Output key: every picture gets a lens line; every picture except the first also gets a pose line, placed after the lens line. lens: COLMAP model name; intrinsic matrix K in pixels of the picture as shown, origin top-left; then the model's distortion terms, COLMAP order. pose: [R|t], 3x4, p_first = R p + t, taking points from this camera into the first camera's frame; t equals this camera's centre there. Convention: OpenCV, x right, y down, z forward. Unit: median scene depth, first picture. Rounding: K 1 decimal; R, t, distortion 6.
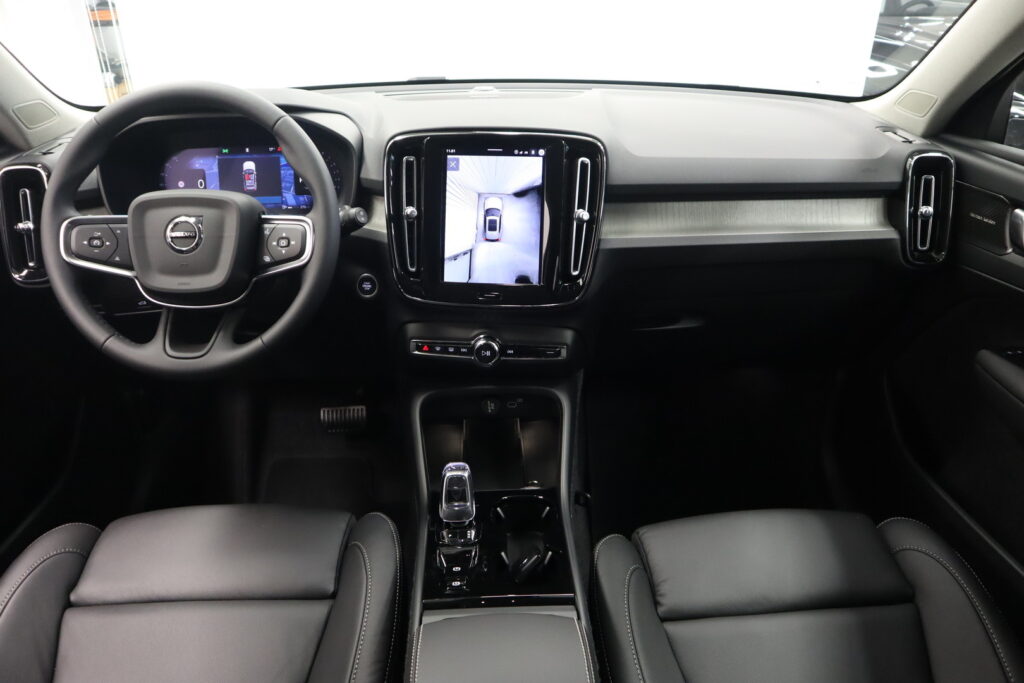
lens RADIAL K [[728.3, 0, 512.2], [0, 728.3, 358.3], [0, 0, 1]] dist [-0.123134, 0.063869]
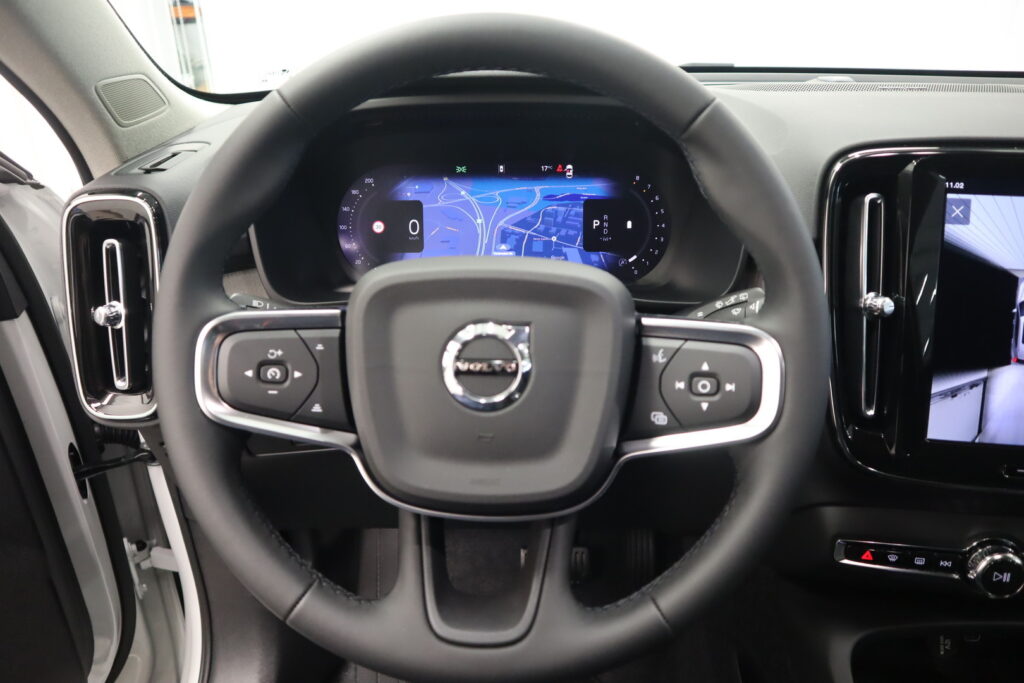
lens RADIAL K [[728.3, 0, 506.3], [0, 728.3, 346.8], [0, 0, 1]] dist [-0.123134, 0.063869]
pose [[0.997634, 0.018721, -0.066145, -0.370613], [-0.021136, 0.999128, -0.035998, -0.149930], [0.065414, 0.037311, 0.997160, 0.494626]]
